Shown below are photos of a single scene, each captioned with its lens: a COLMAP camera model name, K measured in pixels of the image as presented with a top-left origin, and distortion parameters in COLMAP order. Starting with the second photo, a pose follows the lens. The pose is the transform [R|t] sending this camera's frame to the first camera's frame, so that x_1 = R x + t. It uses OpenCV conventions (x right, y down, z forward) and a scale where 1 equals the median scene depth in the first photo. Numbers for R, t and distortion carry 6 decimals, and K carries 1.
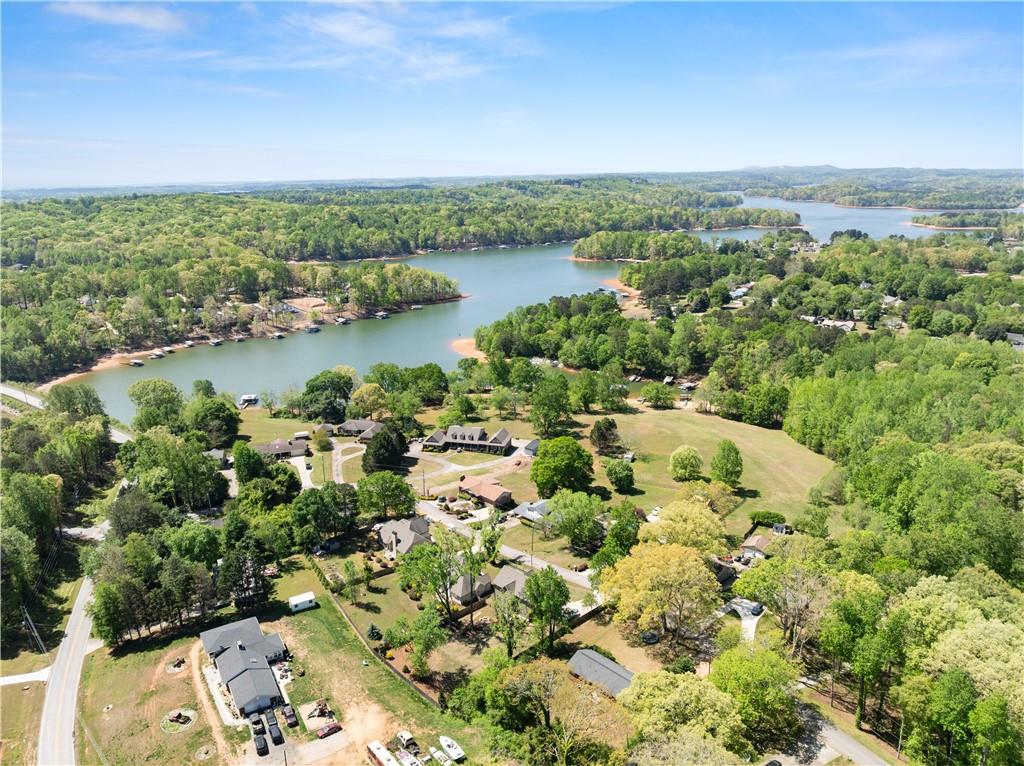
lens RADIAL K [[727.6, 0, 512.0], [0, 727.6, 383.0], [0, 0, 1]] dist [-0.041109, -0.001738]
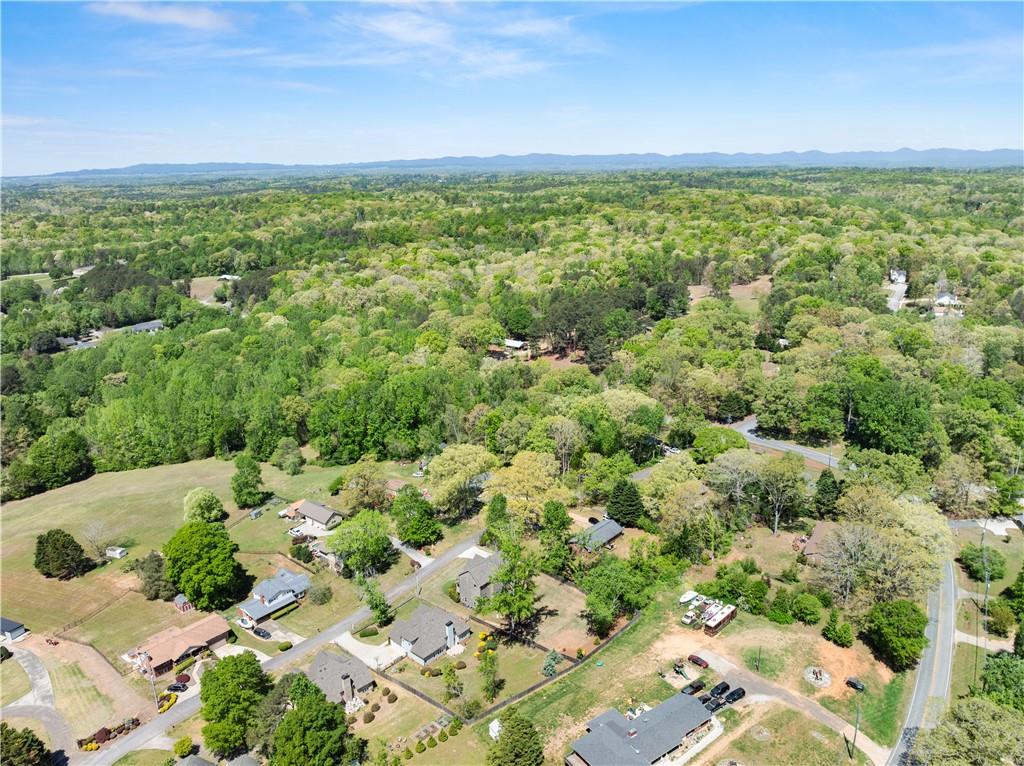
lens RADIAL K [[727.6, 0, 512.0], [0, 727.6, 383.0], [0, 0, 1]] dist [-0.041109, -0.001738]
pose [[-0.076596, -0.278205, 0.957463, -0.653051], [0.298821, 0.909737, 0.288243, -0.185871], [-0.951230, 0.308188, 0.013451, 0.607400]]
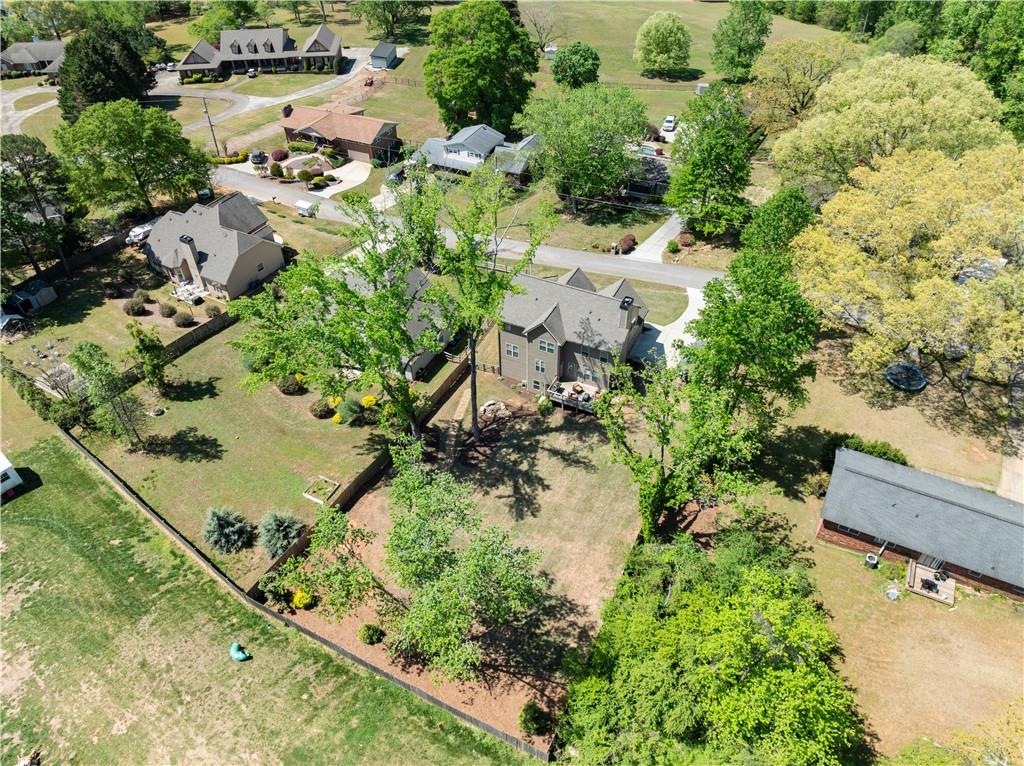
lens RADIAL K [[729.8, 0, 512.0], [0, 729.8, 383.0], [0, 0, 1]] dist [-0.051262, 0.021764]
pose [[0.942957, -0.216938, 0.252527, -0.089134], [0.087864, 0.893810, 0.439754, 0.094309], [-0.321110, -0.392481, 0.861886, 0.453845]]
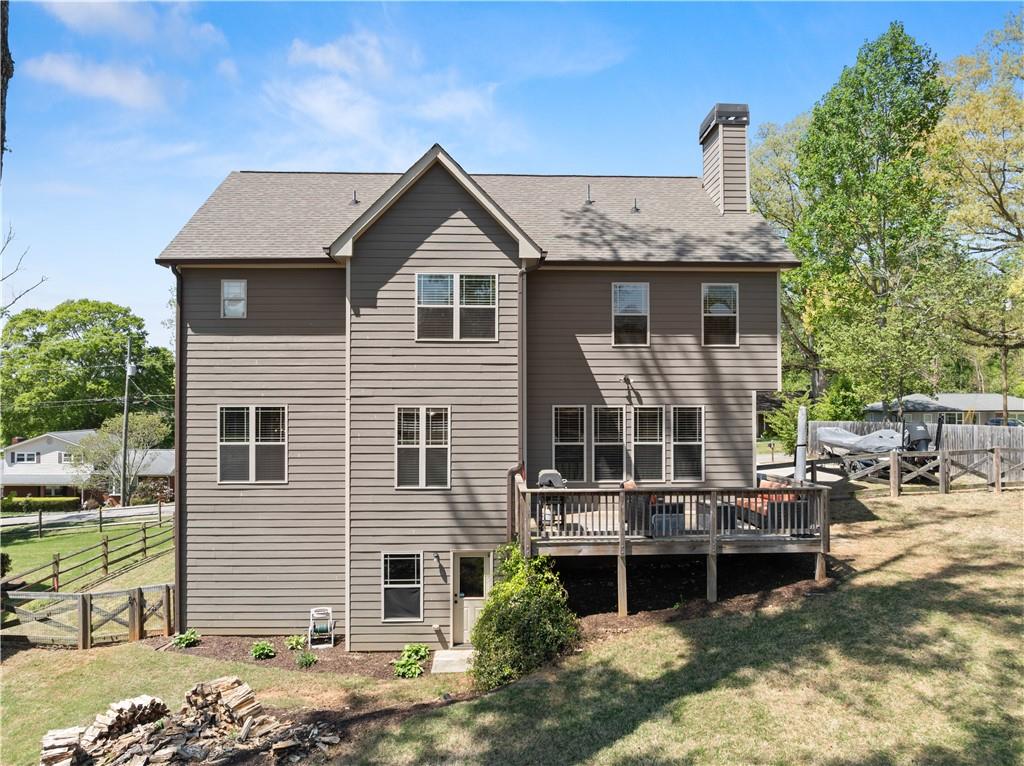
lens RADIAL K [[727.6, 0, 512.0], [0, 727.6, 383.0], [0, 0, 1]] dist [-0.041109, -0.001738]
pose [[0.656981, 0.026119, 0.753455, -0.043720], [0.210500, 0.953298, -0.216593, 0.222564], [-0.723924, 0.300899, 0.620801, 0.655184]]
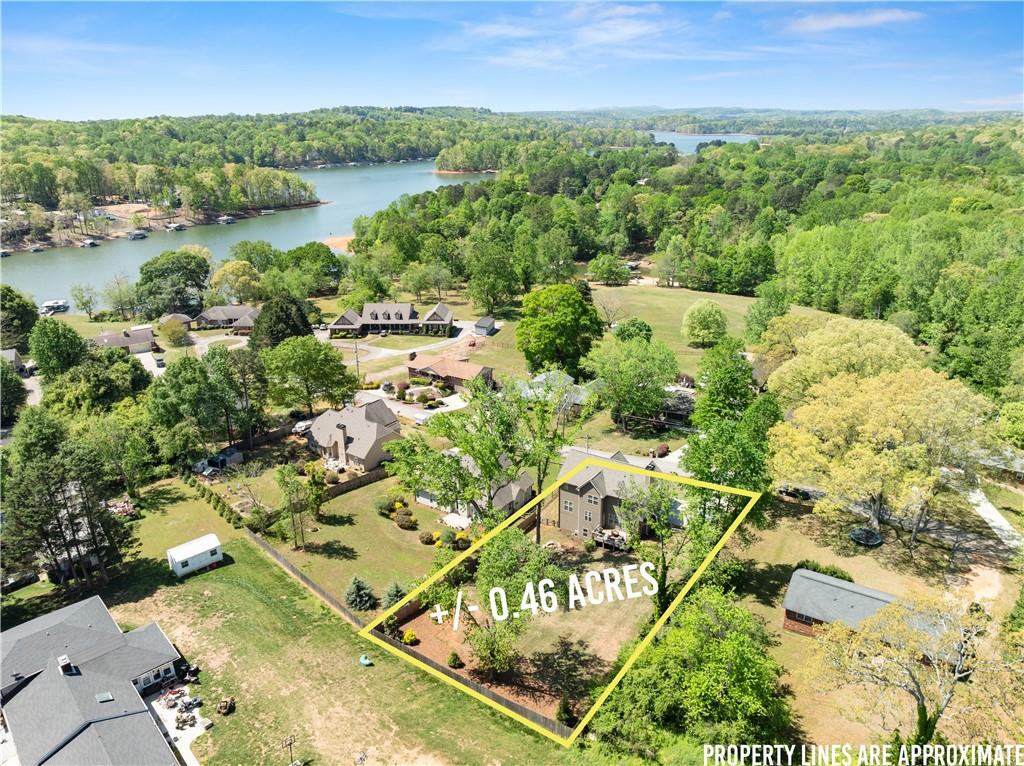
lens RADIAL K [[727.6, 0, 512.0], [0, 727.6, 383.0], [0, 0, 1]] dist [-0.041109, -0.001738]
pose [[0.975138, -0.071893, 0.209612, -0.121217], [0.057534, 0.995611, 0.073821, 0.112412], [-0.213999, -0.059925, 0.974994, 0.333436]]
